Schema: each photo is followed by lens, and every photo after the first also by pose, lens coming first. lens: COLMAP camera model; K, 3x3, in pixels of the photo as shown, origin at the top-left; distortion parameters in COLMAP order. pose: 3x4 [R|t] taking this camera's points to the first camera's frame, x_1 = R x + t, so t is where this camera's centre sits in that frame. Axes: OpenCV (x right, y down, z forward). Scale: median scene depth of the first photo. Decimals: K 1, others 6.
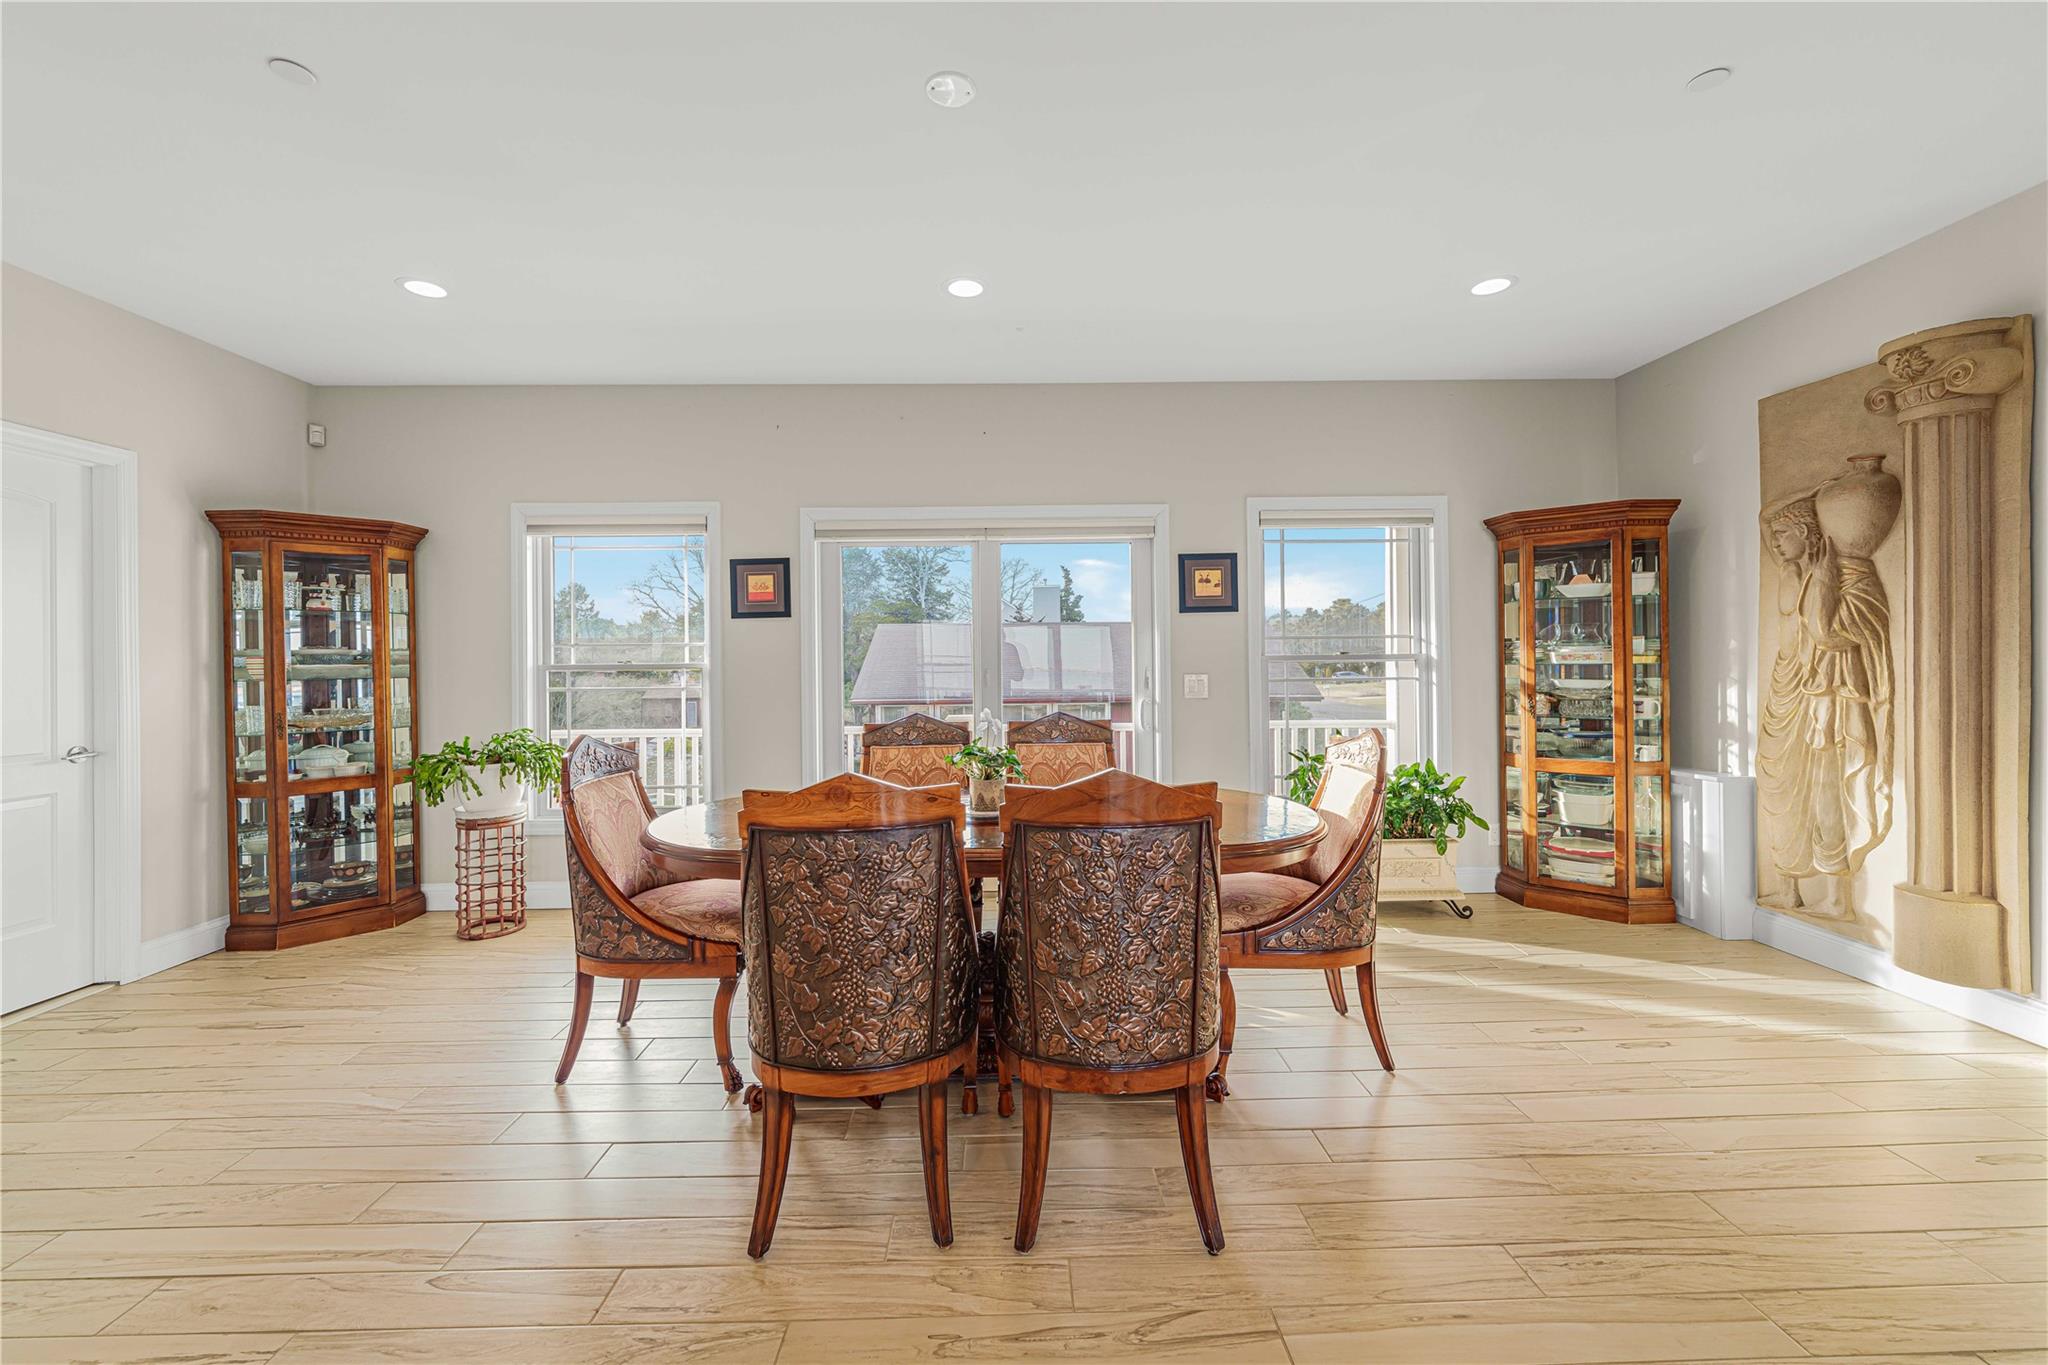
lens RADIAL K [[842.2, 0, 1015.8], [0, 842.2, 670.4], [0, 0, 1]] dist [0.013497, 0.000342]
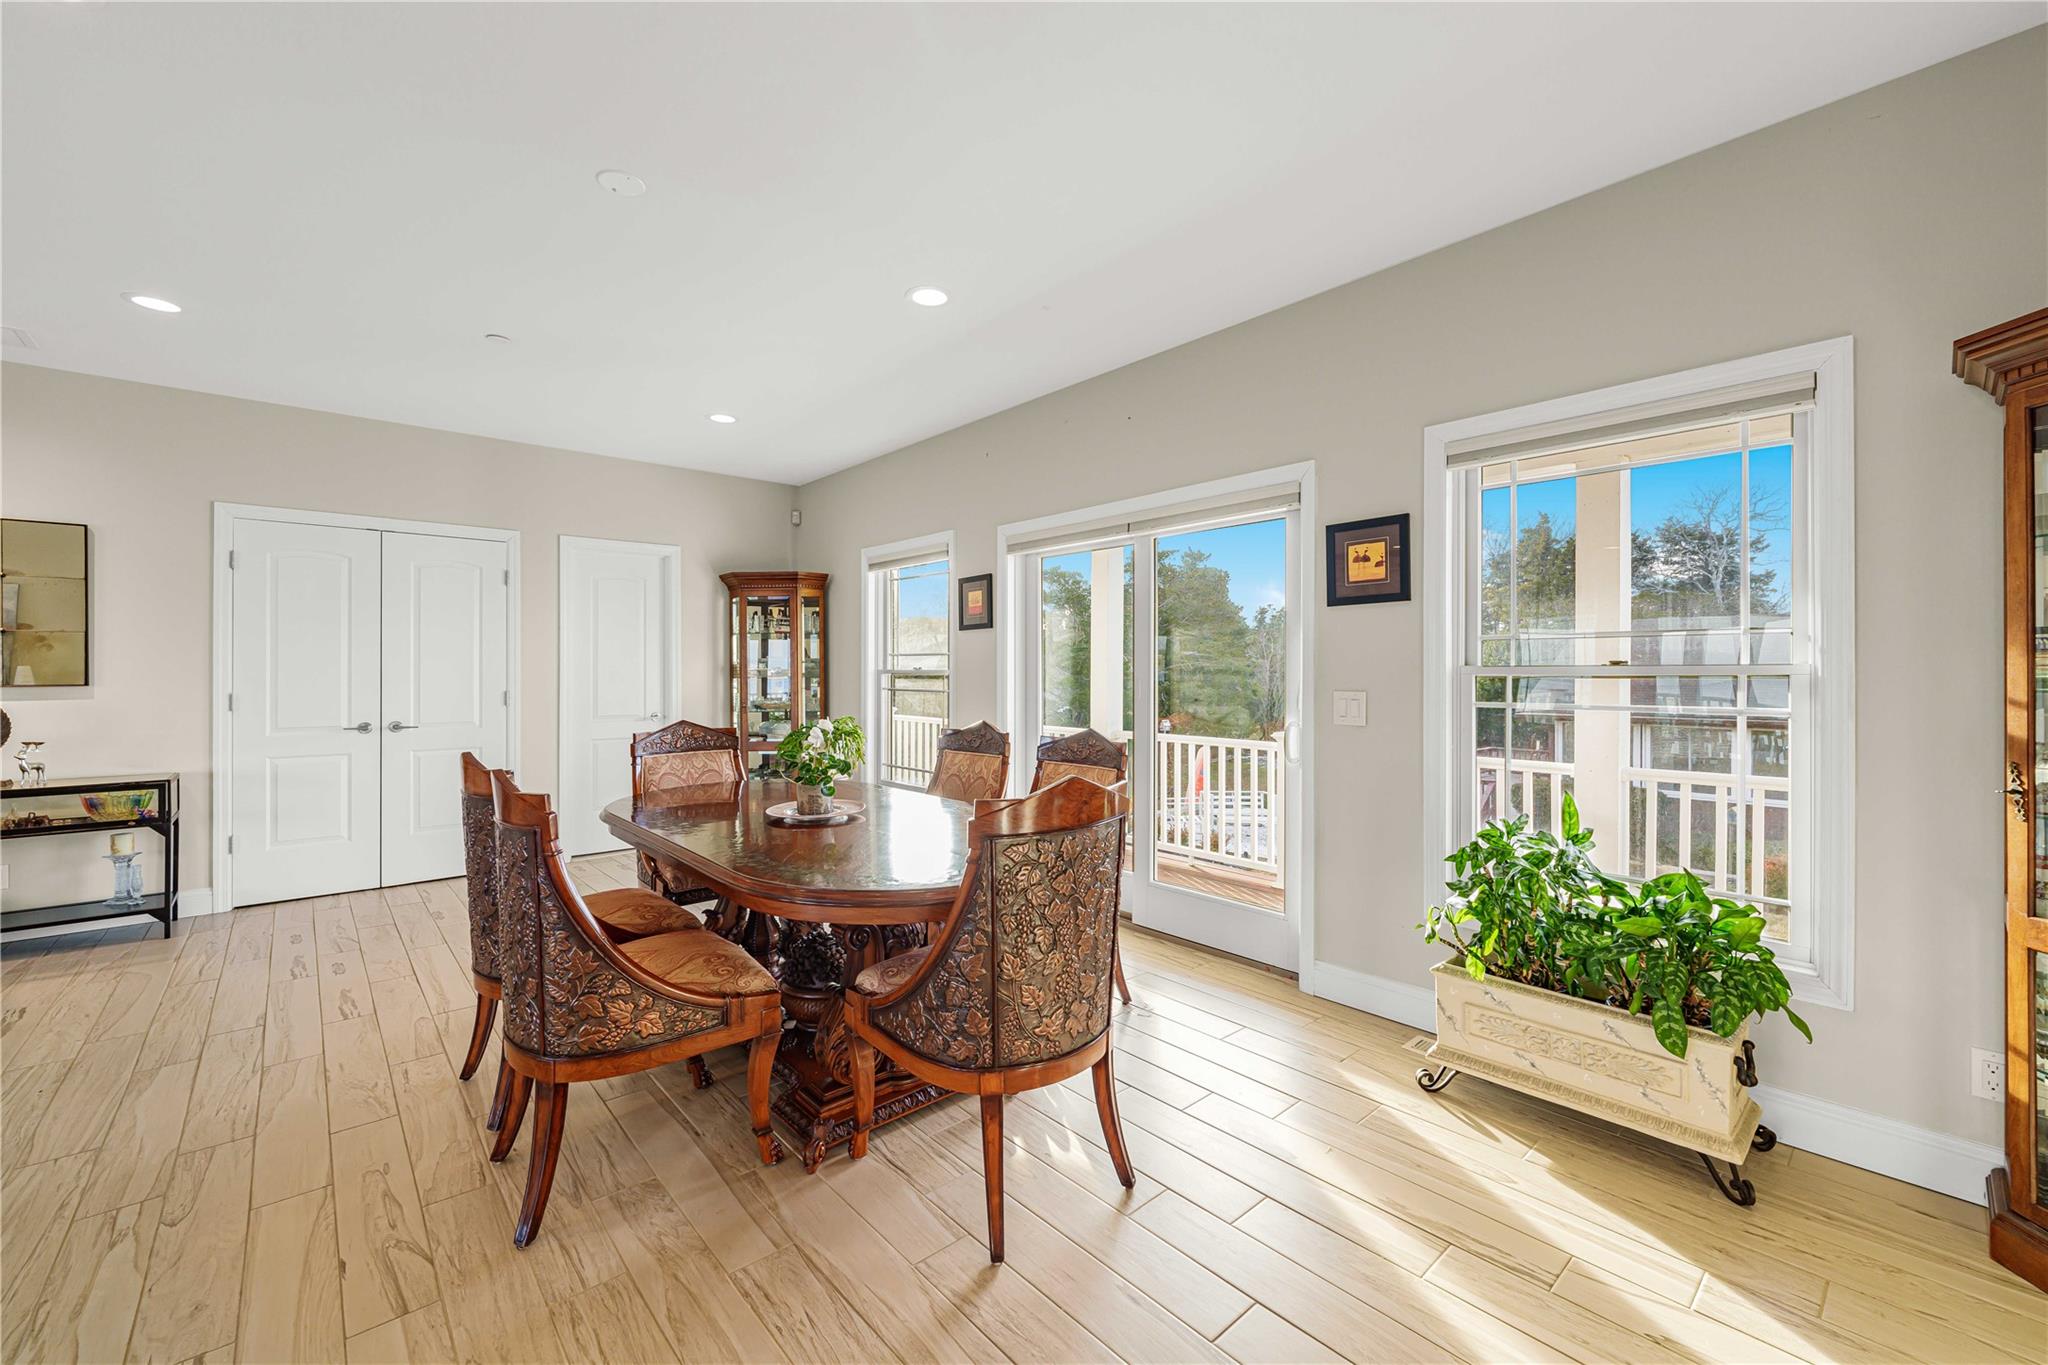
lens RADIAL K [[842.2, 0, 1016.6], [0, 842.2, 681.9], [0, 0, 1]] dist [0.013497, 0.000342]
pose [[0.637646, 0.021020, -0.770043, 0.584683], [-0.015178, 0.999776, 0.014723, -0.010461], [0.770180, 0.002300, 0.637822, 0.333371]]
